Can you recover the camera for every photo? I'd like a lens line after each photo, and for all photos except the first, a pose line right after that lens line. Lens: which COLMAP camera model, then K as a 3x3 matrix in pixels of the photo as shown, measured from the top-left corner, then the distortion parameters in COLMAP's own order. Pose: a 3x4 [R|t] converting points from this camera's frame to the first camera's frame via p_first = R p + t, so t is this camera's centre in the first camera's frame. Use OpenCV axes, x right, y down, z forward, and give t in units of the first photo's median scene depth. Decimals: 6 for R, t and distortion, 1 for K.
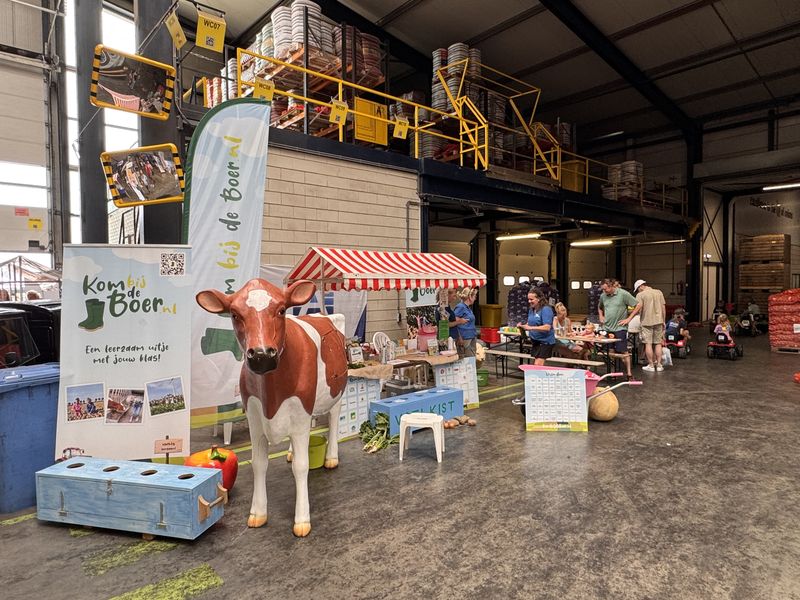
lens RADIAL K [[491.3, 0, 398.4], [0, 491.3, 301.1], [0, 0, 1]] dist [0.002977, 0.000831]
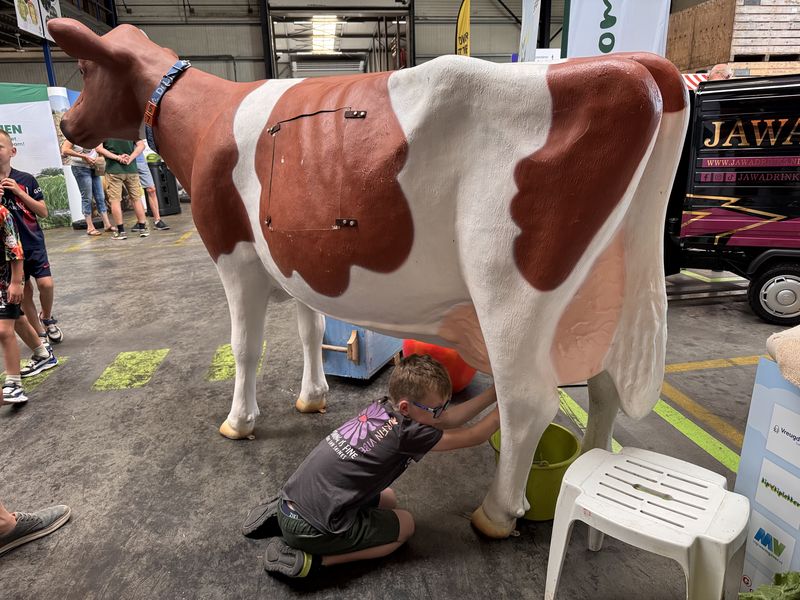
lens RADIAL K [[573.4, 0, 401.0], [0, 573.4, 303.5], [0, 0, 1]] dist [0.012847, -0.010855]
pose [[-0.522866, 0.257995, -0.812435, 0.161443], [0.005604, 0.954117, 0.299380, 0.050643], [0.852397, 0.151983, -0.500321, 0.949964]]
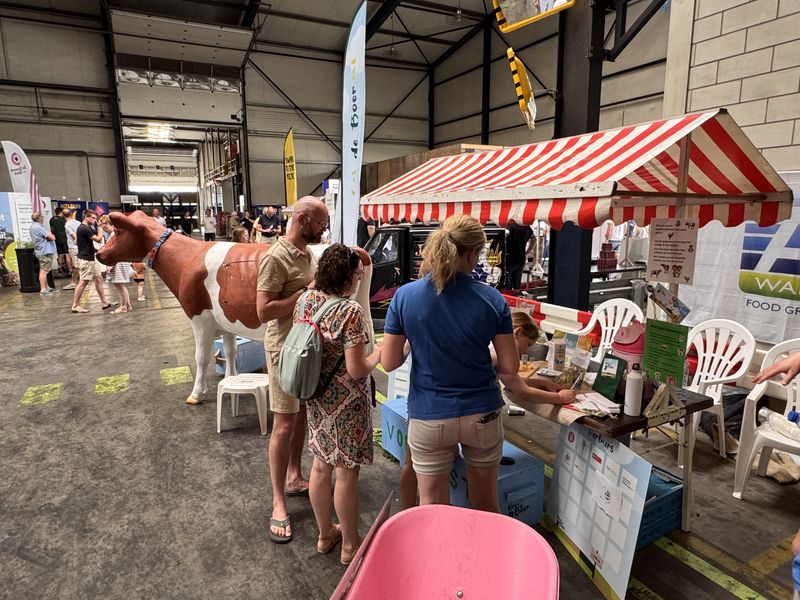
lens RADIAL K [[503.4, 0, 400.3], [0, 503.4, 298.8], [0, 0, 1]] dist [0.005514, -0.003354]
pose [[-0.227868, 0.176971, -0.957474, 0.578454], [-0.022728, 0.982110, 0.186933, -0.045350], [0.973427, 0.064358, -0.219770, 1.127083]]
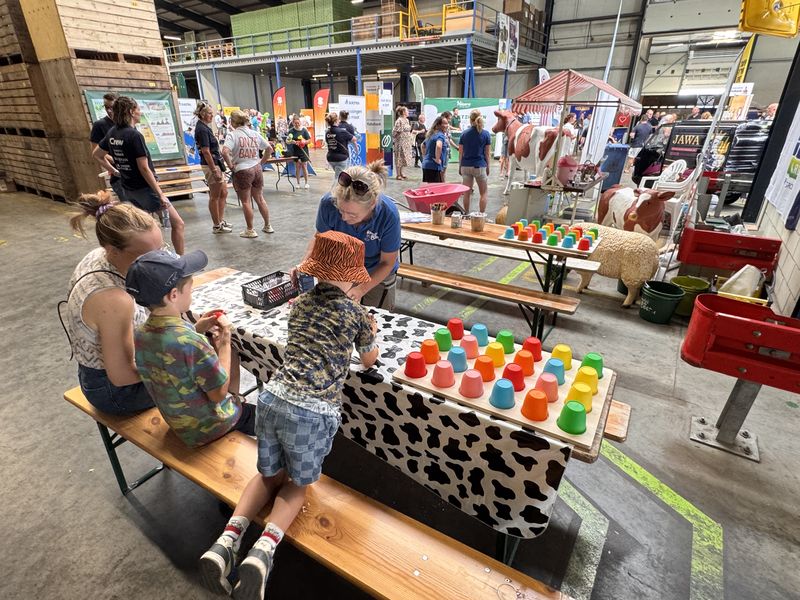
lens RADIAL K [[421.2, 0, 401.2], [0, 421.2, 300.3], [0, 0, 1]] dist [-0.004616, -0.000634]
pose [[-0.962971, 0.113811, -0.244407, 0.767030], [-0.004068, 0.900294, 0.435263, -0.067578], [0.269576, 0.420139, -0.866494, 2.179255]]
